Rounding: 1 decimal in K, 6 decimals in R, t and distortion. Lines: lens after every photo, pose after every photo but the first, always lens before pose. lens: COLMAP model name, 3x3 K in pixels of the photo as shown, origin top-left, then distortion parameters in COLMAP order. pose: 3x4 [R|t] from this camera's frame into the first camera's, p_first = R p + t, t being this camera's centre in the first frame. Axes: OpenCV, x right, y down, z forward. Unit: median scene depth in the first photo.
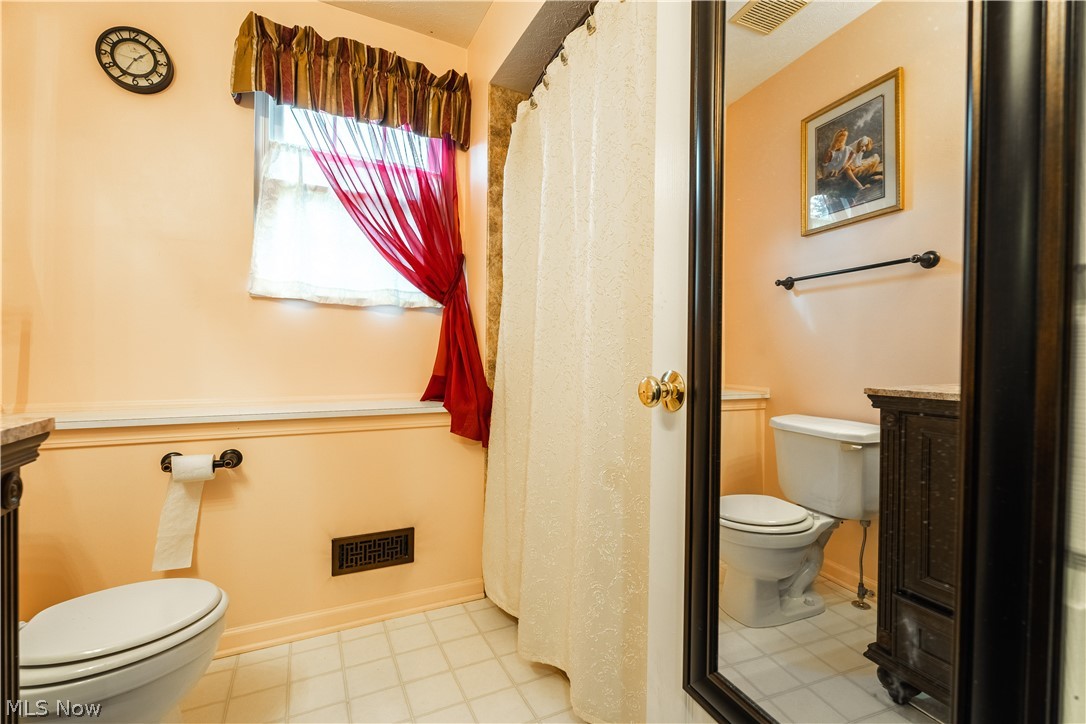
lens RADIAL K [[480.9, 0, 547.5], [0, 480.9, 363.3], [0, 0, 1]] dist [-0.005886, 0.000330]
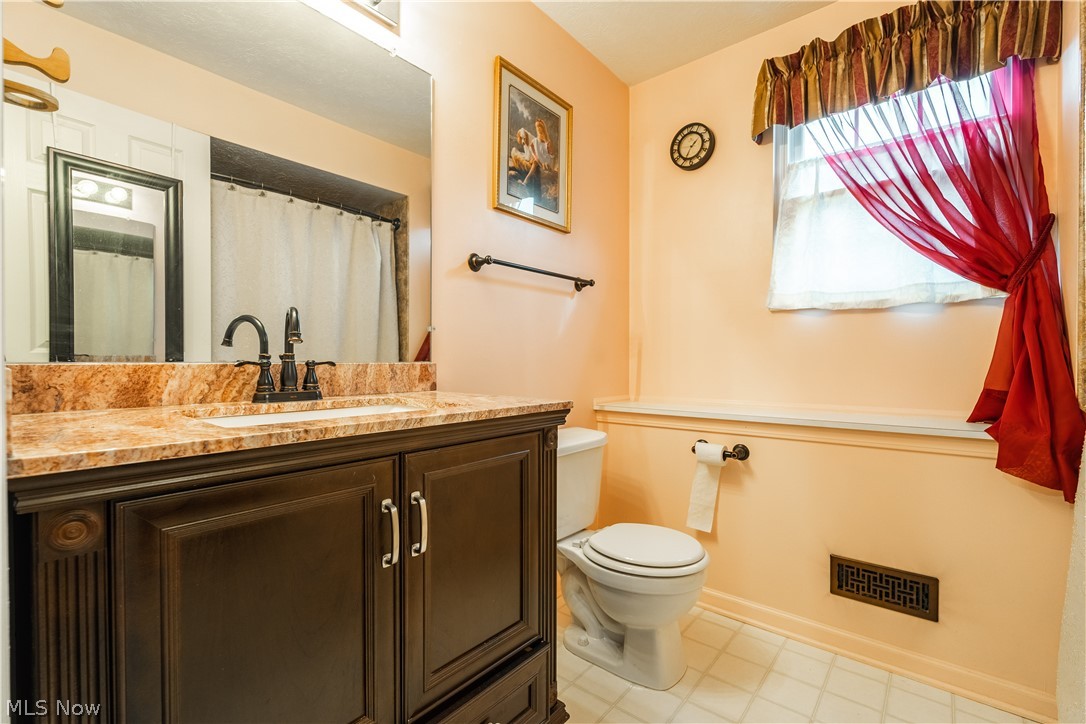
lens RADIAL K [[480.9, 0, 547.5], [0, 480.9, 363.3], [0, 0, 1]] dist [-0.005886, 0.000330]
pose [[0.386775, -0.006818, -0.922149, 0.203352], [-0.008833, 0.999899, -0.011098, -0.000955], [0.922132, 0.012438, 0.386676, 0.091250]]
